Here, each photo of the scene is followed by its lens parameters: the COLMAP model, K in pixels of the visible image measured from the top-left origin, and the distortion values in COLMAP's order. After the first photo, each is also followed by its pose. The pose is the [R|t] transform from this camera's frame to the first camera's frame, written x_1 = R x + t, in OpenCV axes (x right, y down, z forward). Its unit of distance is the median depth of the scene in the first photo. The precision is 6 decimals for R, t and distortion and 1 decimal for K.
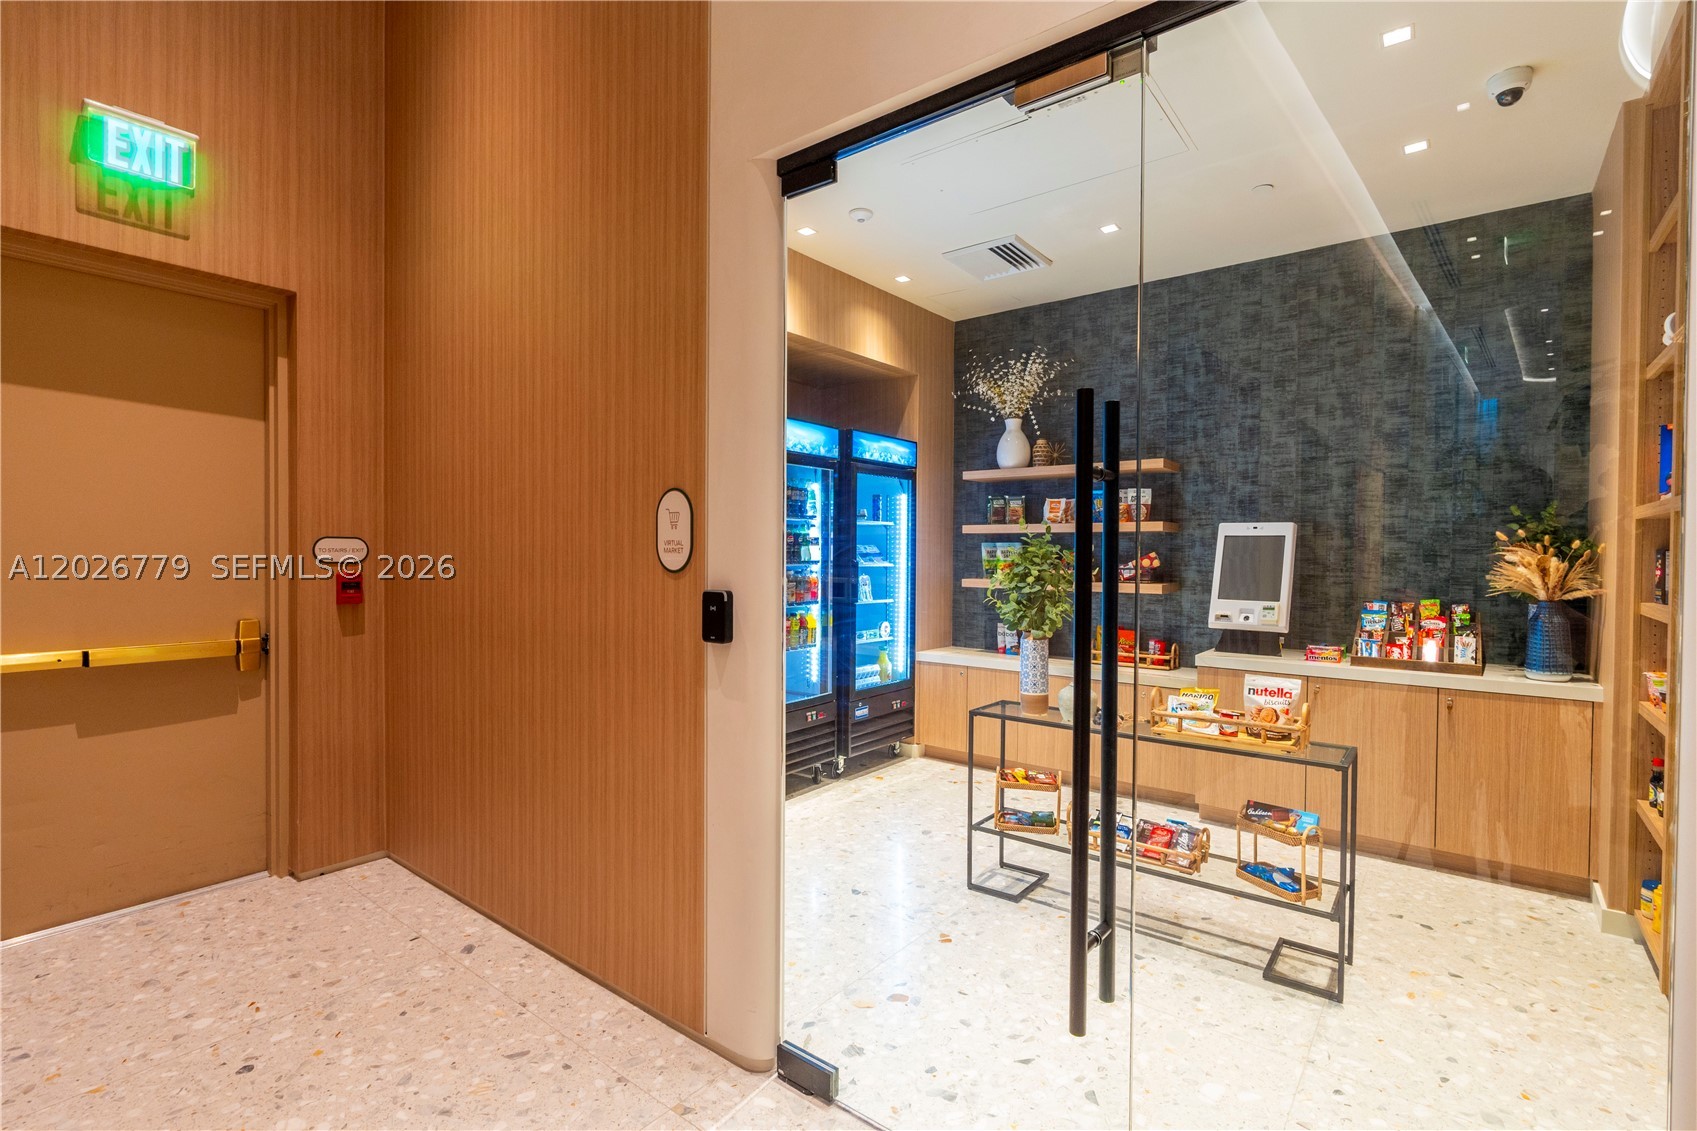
lens RADIAL K [[782.4, 0, 849.4], [0, 782.4, 562.5], [0, 0, 1]] dist [-0.007973, 0.001441]
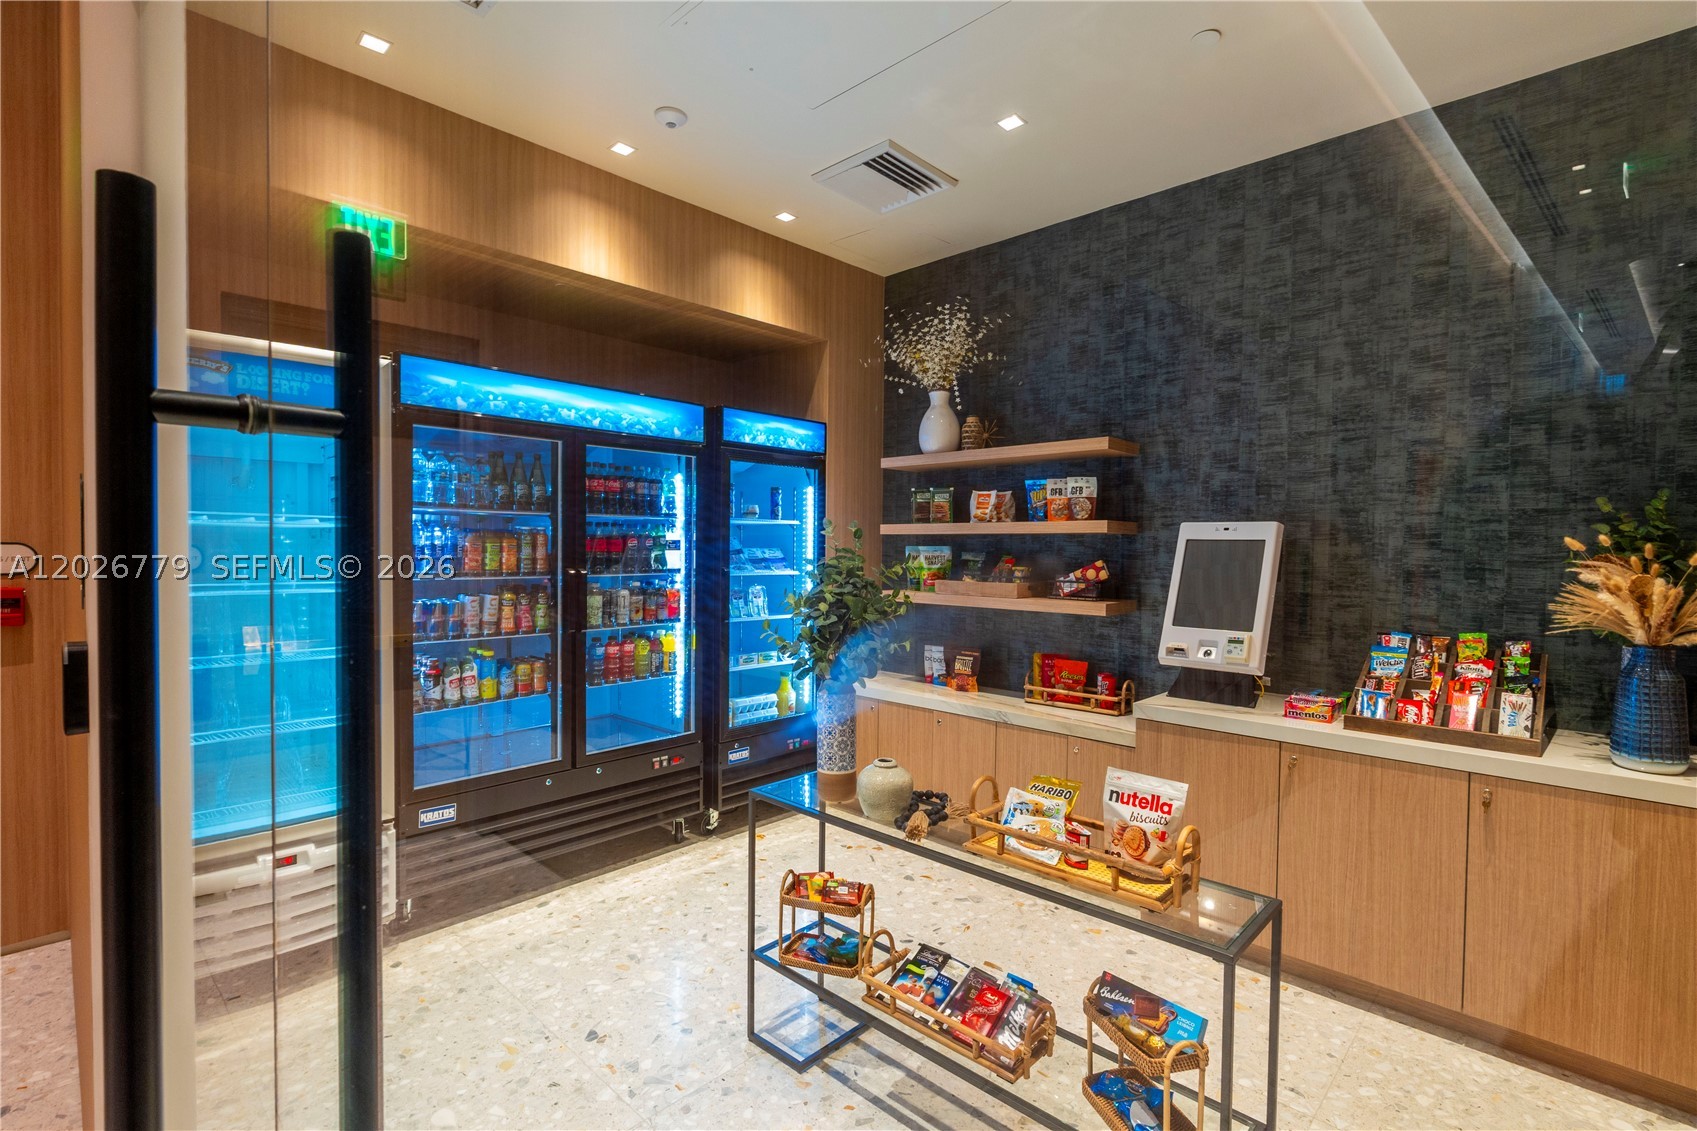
lens RADIAL K [[782.4, 0, 849.4], [0, 782.4, 562.5], [0, 0, 1]] dist [-0.007973, 0.001441]
pose [[0.995244, 0.004514, -0.097312, 0.232561], [-0.003952, 0.999974, 0.005967, -0.015585], [0.097336, -0.005554, 0.995236, 0.229242]]
